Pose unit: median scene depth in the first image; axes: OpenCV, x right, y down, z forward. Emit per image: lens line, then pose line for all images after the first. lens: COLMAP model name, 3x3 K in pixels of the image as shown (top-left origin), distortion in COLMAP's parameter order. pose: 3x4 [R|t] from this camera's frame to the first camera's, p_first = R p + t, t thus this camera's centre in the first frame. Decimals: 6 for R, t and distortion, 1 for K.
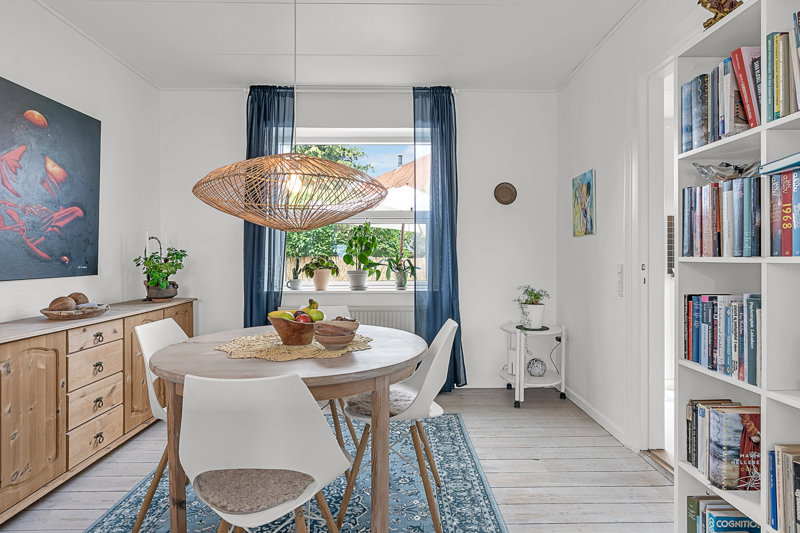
lens RADIAL K [[390.4, 0, 400.0], [0, 390.4, 266.5], [0, 0, 1]] dist [-0.038678, -0.000170]
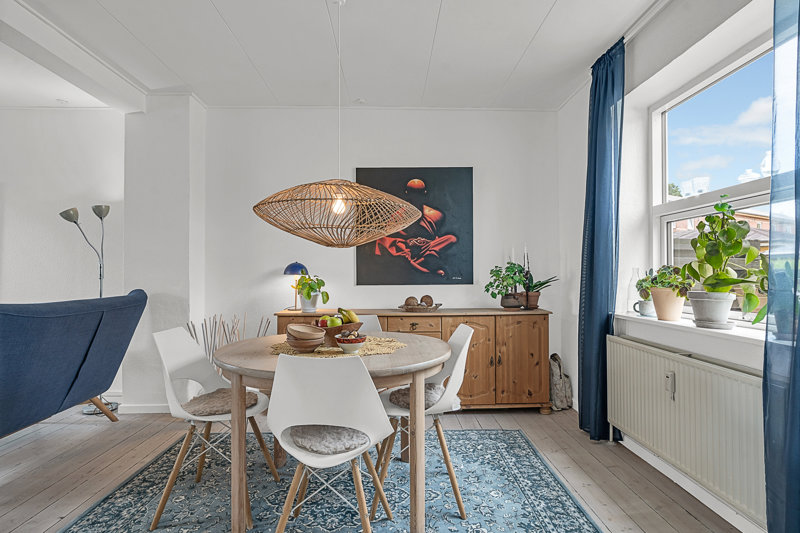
lens RADIAL K [[390.4, 0, 400.0], [0, 390.4, 266.5], [0, 0, 1]] dist [-0.038678, -0.000170]
pose [[0.020466, -0.018502, -0.999619, 0.581857], [-0.015003, 0.999710, -0.018811, -0.010485], [0.999678, 0.015382, 0.020182, 0.773463]]
